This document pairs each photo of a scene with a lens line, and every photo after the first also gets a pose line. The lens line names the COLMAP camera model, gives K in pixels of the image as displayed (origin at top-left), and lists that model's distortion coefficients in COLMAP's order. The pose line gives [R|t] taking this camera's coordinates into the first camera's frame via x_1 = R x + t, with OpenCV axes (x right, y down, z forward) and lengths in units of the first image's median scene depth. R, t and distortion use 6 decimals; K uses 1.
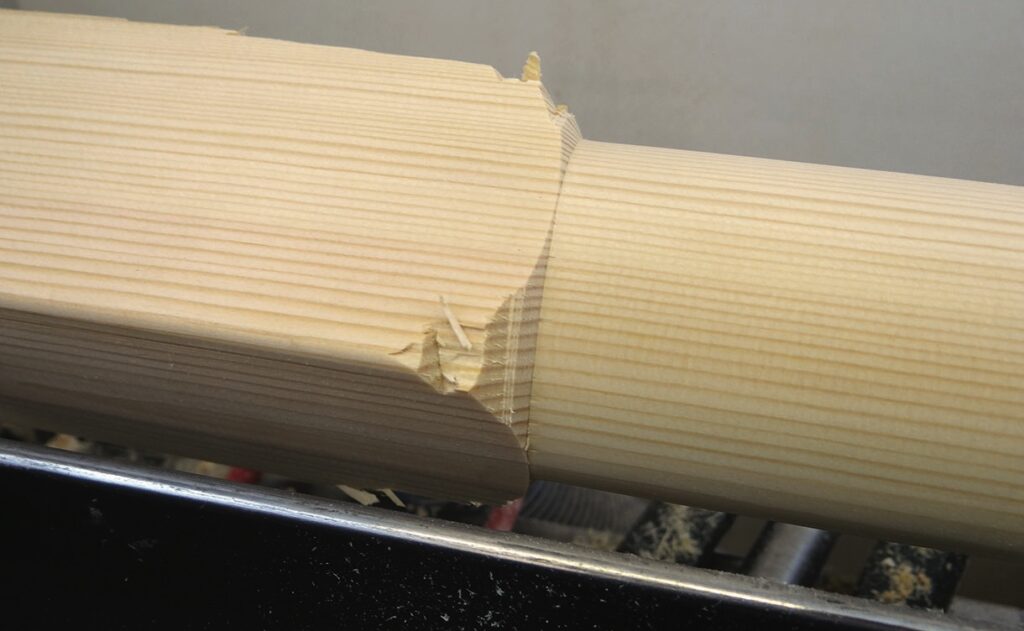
lens RADIAL K [[895.3, 0, 512.0], [0, 895.3, 315.5], [0, 0, 1]] dist [-0.109298, -0.006974]
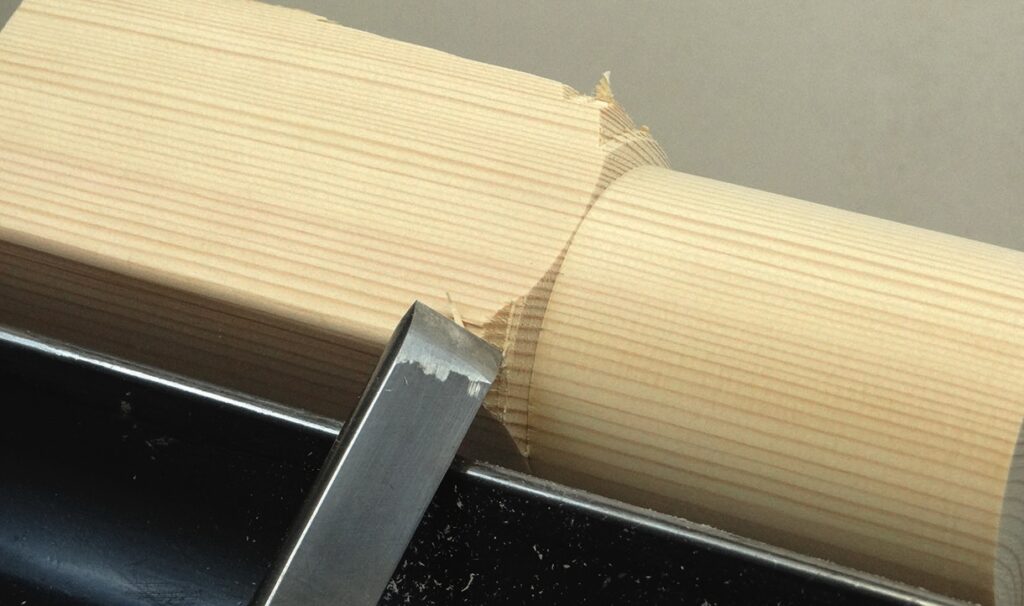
lens RADIAL K [[3249.1, 0, 512.0], [0, 3249.1, 303.0], [0, 0, 1]] dist [-2.108301, 0.429358]
pose [[0.957591, 0.113232, -0.264948, 1.043869], [-0.136911, 0.987918, -0.072622, 0.266324], [0.253524, 0.105816, 0.961524, -2.823445]]
